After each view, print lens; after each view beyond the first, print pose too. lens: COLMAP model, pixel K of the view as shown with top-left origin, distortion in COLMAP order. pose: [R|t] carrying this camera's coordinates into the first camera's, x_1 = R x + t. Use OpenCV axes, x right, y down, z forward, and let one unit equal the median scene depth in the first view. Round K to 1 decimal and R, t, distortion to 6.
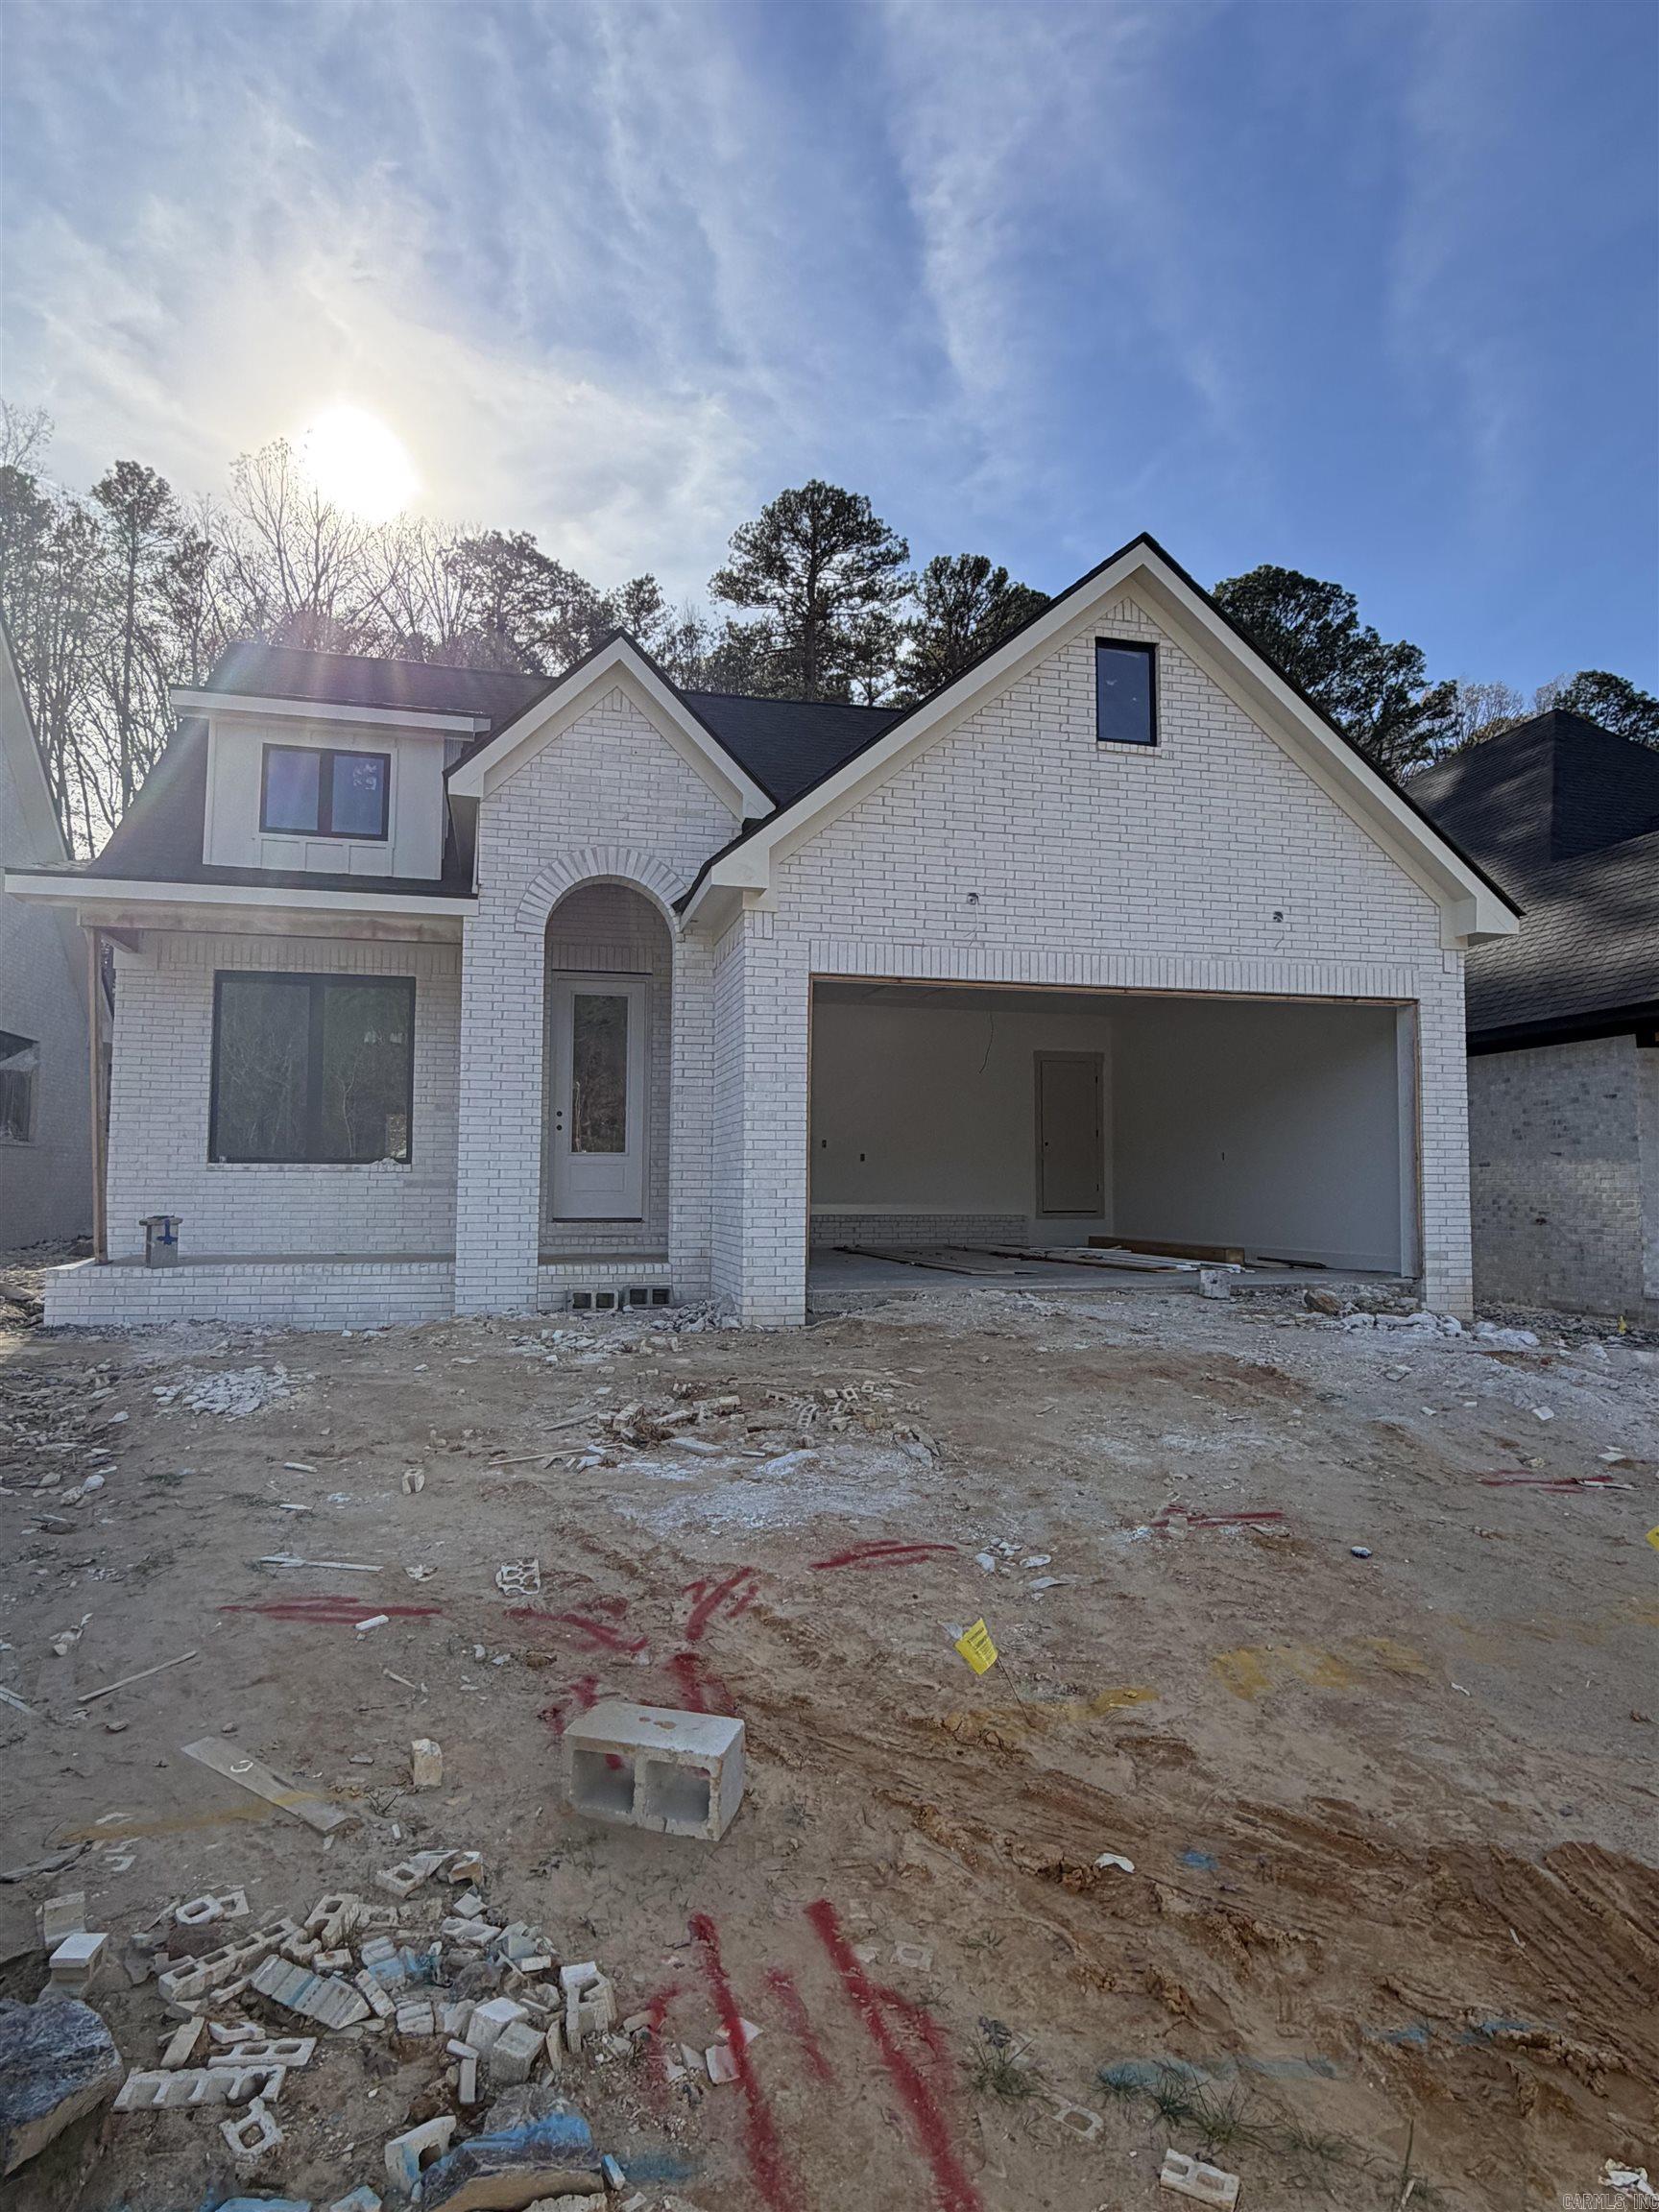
lens RADIAL K [[1279.4, 0, 829.5], [0, 1279.4, 1106.0], [0, 0, 1]] dist [-0.002018, 0.001734]
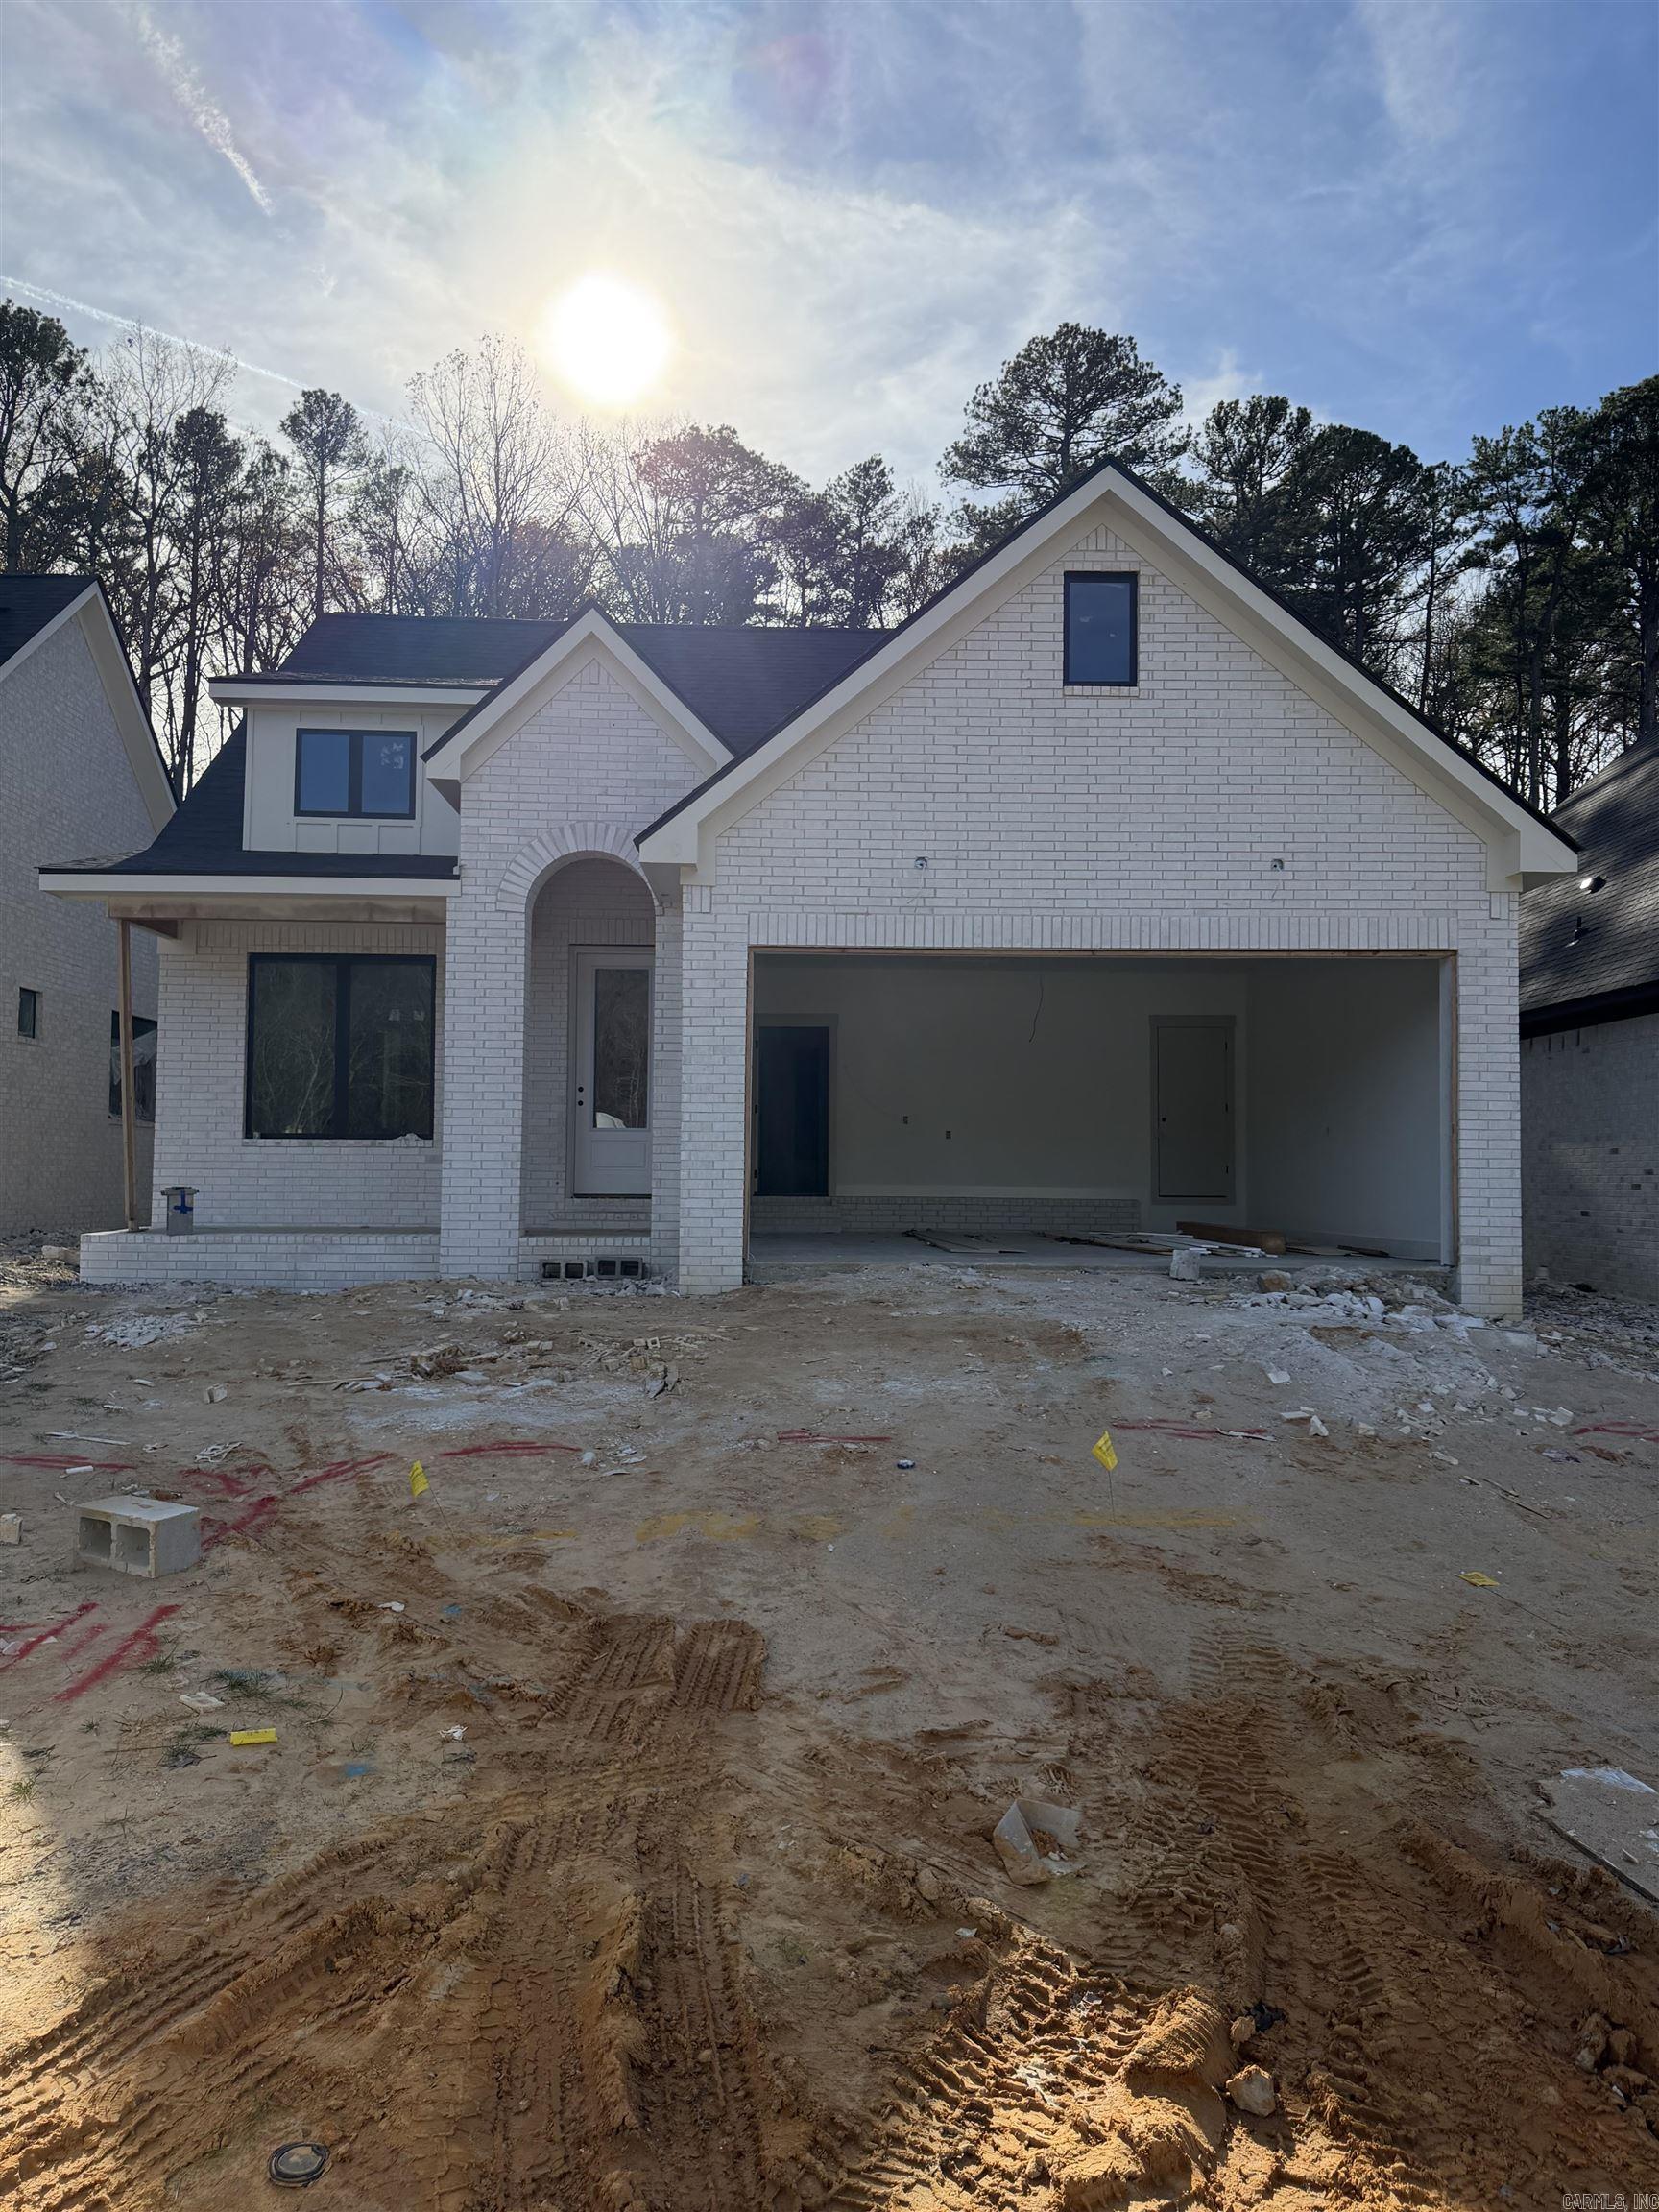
lens RADIAL K [[1533.2, 0, 829.5], [0, 1533.2, 1106.0], [0, 0, 1]] dist [0.169000, -0.347607]
pose [[0.976360, -0.006089, -0.216063, 0.274332], [0.009345, 0.999858, 0.014051, 0.004748], [0.215947, -0.015738, 0.976278, -0.147331]]
